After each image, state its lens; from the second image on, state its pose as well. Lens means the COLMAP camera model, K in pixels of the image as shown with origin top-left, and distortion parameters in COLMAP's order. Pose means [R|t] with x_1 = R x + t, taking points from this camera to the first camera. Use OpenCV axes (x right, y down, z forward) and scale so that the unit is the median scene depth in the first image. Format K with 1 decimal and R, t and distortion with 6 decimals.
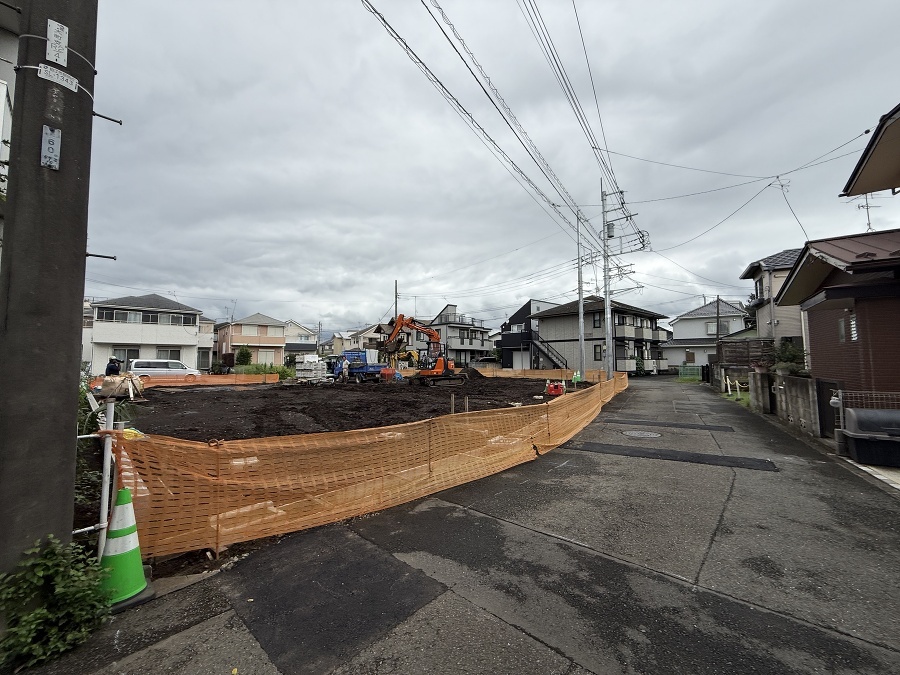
lens RADIAL K [[357.8, 0, 449.0], [0, 357.8, 340.2], [0, 0, 1]] dist [-0.002203, 0.000430]
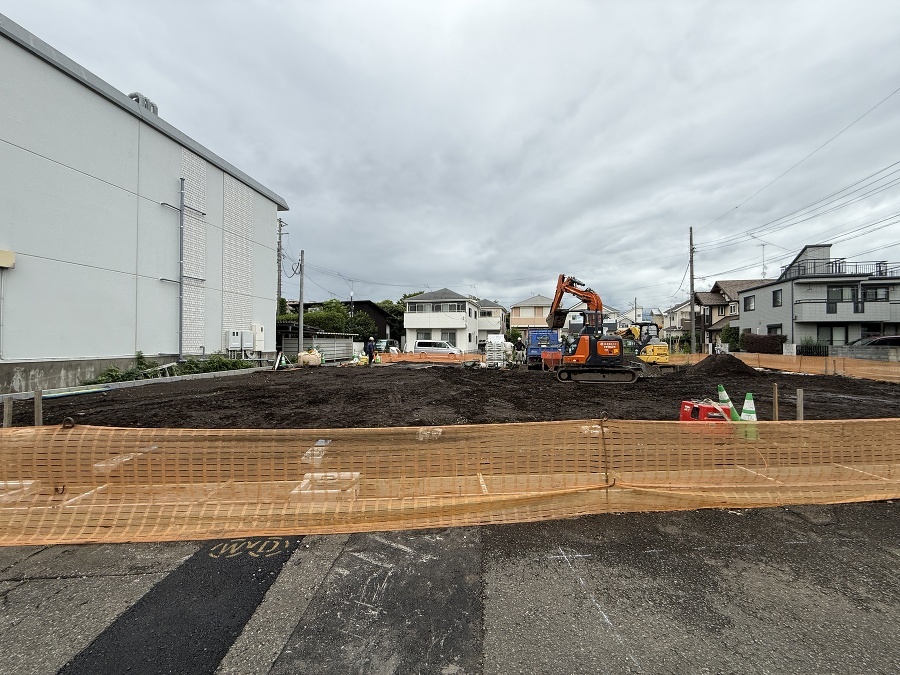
lens RADIAL K [[357.8, 0, 449.2], [0, 357.8, 307.9], [0, 0, 1]] dist [-0.002203, 0.000430]
pose [[0.585864, -0.075924, -0.806845, 0.231663], [0.043848, 0.997113, -0.061989, 0.021019], [0.809222, 0.000938, 0.587502, 0.318379]]
